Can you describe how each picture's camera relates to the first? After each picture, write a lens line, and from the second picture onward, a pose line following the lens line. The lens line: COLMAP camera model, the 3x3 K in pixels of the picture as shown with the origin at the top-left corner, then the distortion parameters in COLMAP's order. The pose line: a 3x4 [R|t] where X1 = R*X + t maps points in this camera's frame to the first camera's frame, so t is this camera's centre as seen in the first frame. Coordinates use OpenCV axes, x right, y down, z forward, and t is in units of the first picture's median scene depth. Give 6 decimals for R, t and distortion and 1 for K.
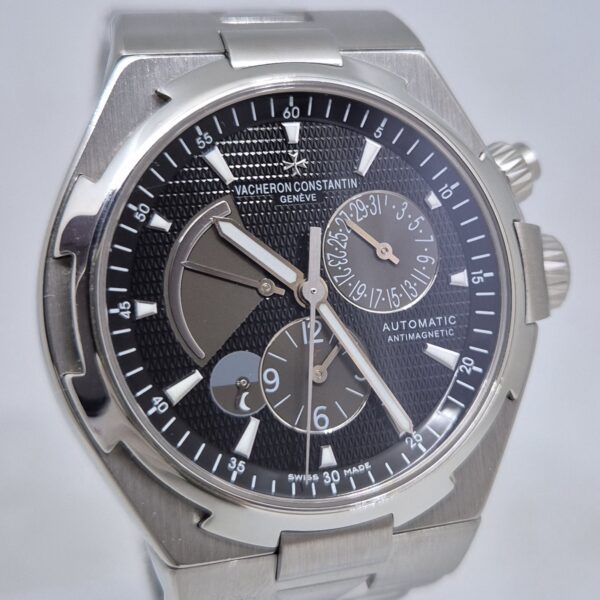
lens RADIAL K [[1061.5, 0, 317.7], [0, 1061.5, 277.3], [0, 0, 1]] dist [0.079238, 0.000000]
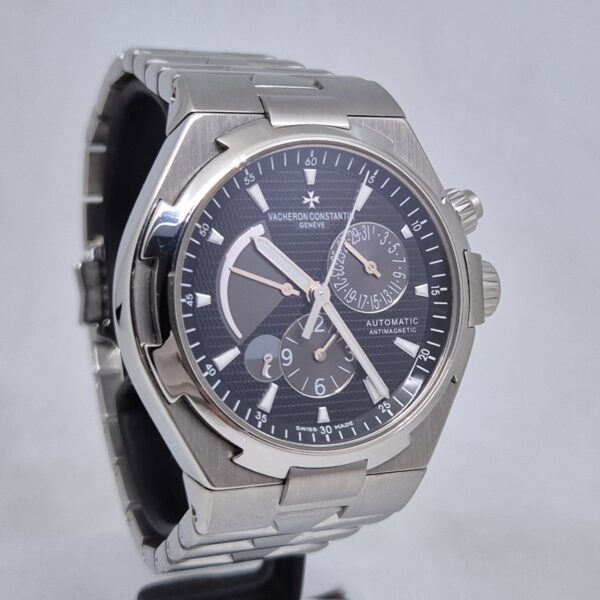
lens RADIAL K [[1338.0, 0, 304.0], [0, 1338.0, 279.9], [0, 0, 1]] dist [0.243896, 0.000000]
pose [[0.989946, 0.060904, 0.127664, -0.242485], [-0.062585, 0.997997, 0.009199, -0.019359], [-0.126848, -0.017096, 0.991775, -0.696143]]
